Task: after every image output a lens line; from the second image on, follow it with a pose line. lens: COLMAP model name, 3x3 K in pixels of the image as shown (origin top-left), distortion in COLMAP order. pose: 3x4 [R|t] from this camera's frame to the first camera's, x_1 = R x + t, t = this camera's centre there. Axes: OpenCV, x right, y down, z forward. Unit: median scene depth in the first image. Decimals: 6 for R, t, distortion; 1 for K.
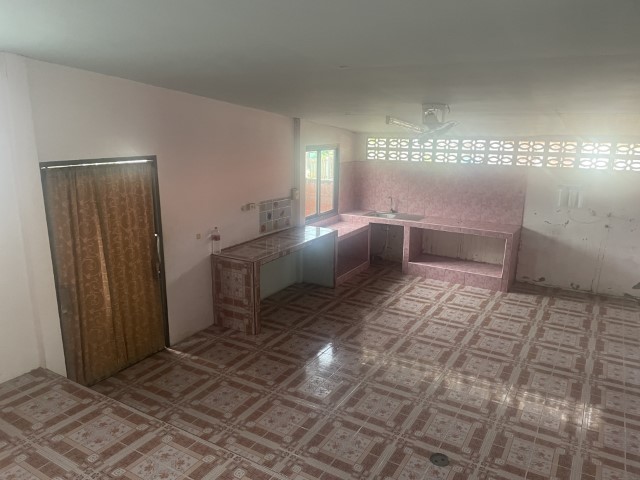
lens RADIAL K [[481.8, 0, 319.3], [0, 481.8, 239.7], [0, 0, 1]] dist [0.004994, -0.009191]
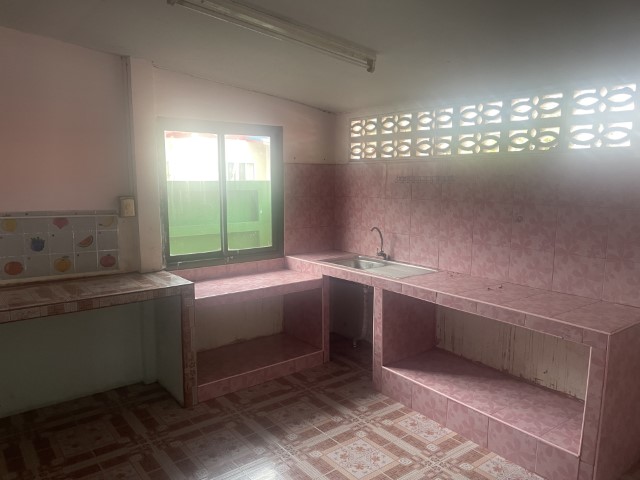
lens RADIAL K [[481.8, 0, 321.1], [0, 481.8, 240.4], [0, 0, 1]] dist [0.004994, -0.009191]
pose [[0.935219, 0.046026, -0.351066, 0.286430], [-0.081832, 0.992768, -0.087840, -0.027835], [0.344484, 0.110878, 0.932222, 0.534565]]
